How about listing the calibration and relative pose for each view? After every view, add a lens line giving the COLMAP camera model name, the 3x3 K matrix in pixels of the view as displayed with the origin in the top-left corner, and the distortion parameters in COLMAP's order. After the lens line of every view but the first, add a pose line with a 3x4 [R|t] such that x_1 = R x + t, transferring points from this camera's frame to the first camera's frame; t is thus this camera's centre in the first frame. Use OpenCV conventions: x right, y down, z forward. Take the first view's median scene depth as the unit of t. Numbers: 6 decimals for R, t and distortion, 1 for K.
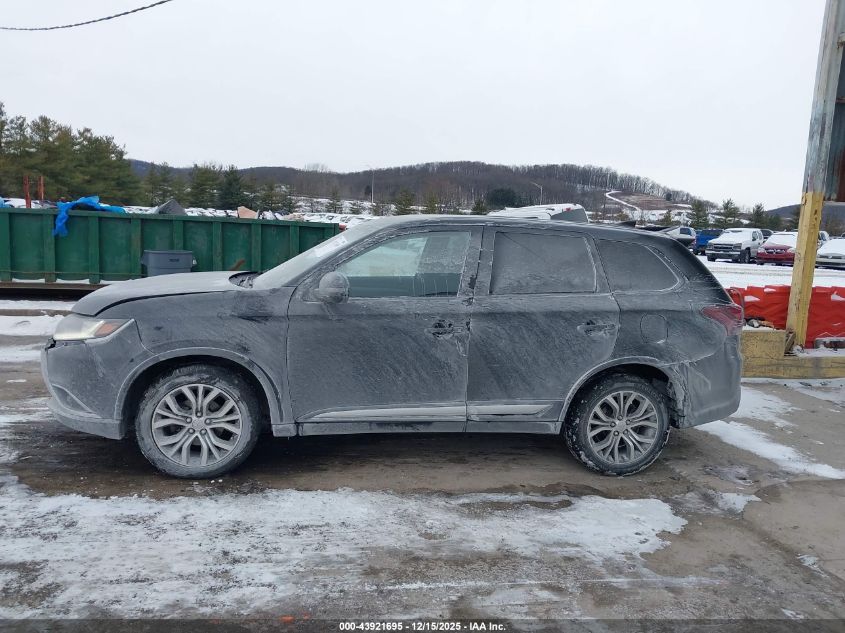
lens RADIAL K [[659.5, 0, 421.8], [0, 659.5, 297.9], [0, 0, 1]] dist [0.039538, -0.049808]
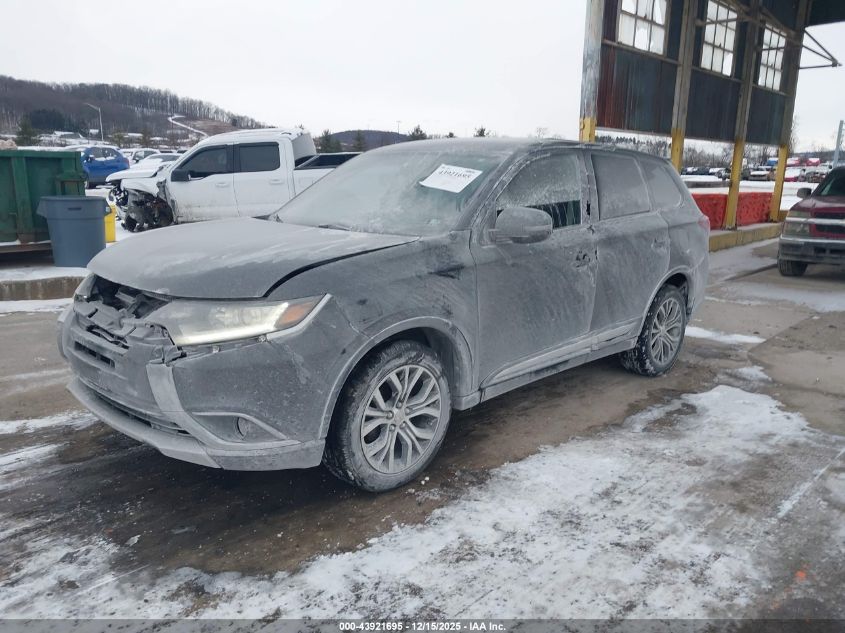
lens RADIAL K [[659.5, 0, 421.8], [0, 659.5, 297.9], [0, 0, 1]] dist [0.039538, -0.049808]
pose [[0.812776, -0.141951, 0.565018, -0.708288], [0.080322, 0.987903, 0.132650, -0.045402], [-0.577012, -0.062432, 0.814346, 0.359117]]
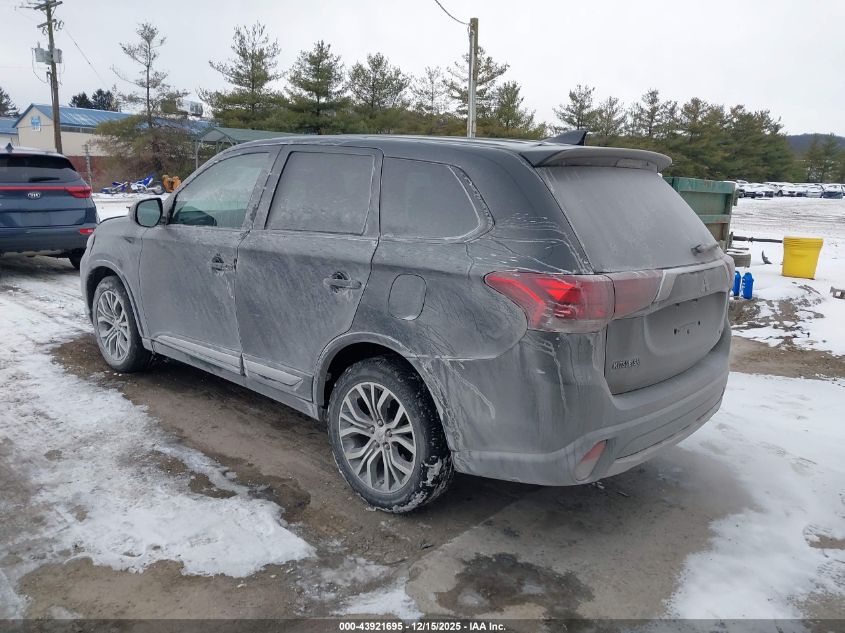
lens RADIAL K [[651.6, 0, 432.1], [0, 651.6, 312.5], [0, 0, 1]] dist [0.111342, -0.201443]
pose [[0.618087, 0.130394, -0.775220, 0.910739], [-0.088563, 0.991419, 0.096148, 0.000337], [0.781105, 0.009228, 0.624331, 0.679144]]
